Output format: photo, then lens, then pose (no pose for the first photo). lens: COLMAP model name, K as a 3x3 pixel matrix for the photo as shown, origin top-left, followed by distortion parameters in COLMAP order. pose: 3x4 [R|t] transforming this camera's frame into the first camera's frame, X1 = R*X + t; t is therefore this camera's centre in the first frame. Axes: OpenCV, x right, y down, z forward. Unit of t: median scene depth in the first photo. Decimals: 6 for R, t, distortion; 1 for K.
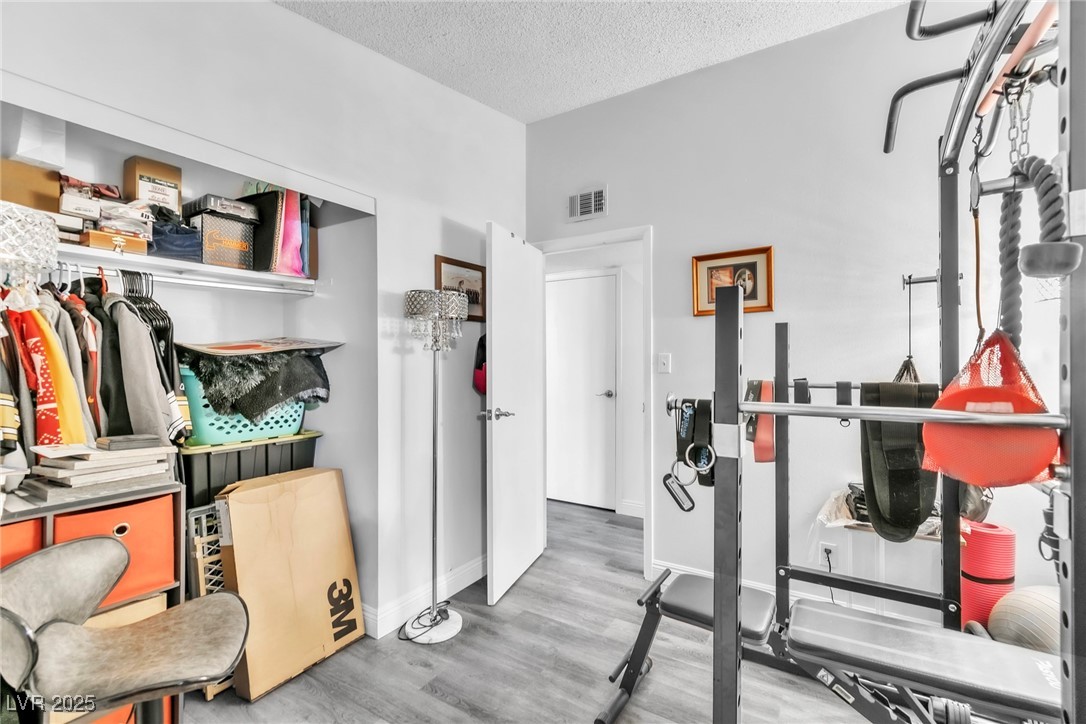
lens RADIAL K [[487.9, 0, 545.4], [0, 487.9, 363.7], [0, 0, 1]] dist [0.002384, 0.000408]
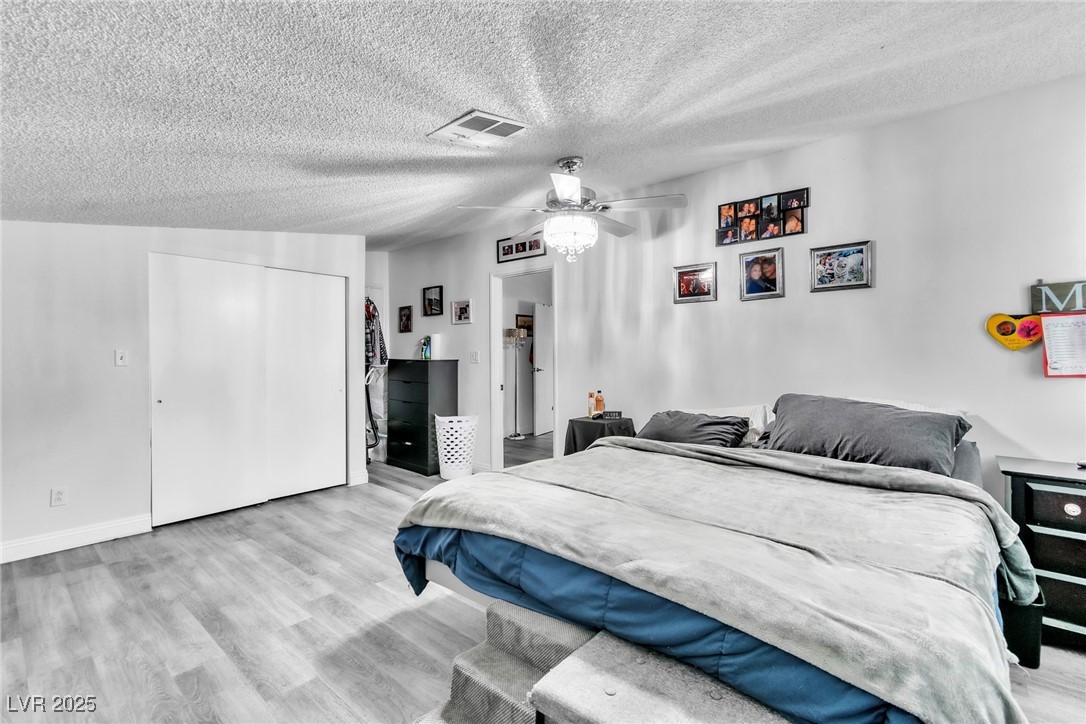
lens RADIAL K [[487.9, 0, 540.2], [0, 487.9, 357.2], [0, 0, 1]] dist [0.002384, 0.000408]
pose [[0.990540, -0.002747, -0.137195, 0.307212], [0.003707, 0.999970, 0.006745, 0.010402], [0.137172, -0.007190, 0.990521, -1.801914]]
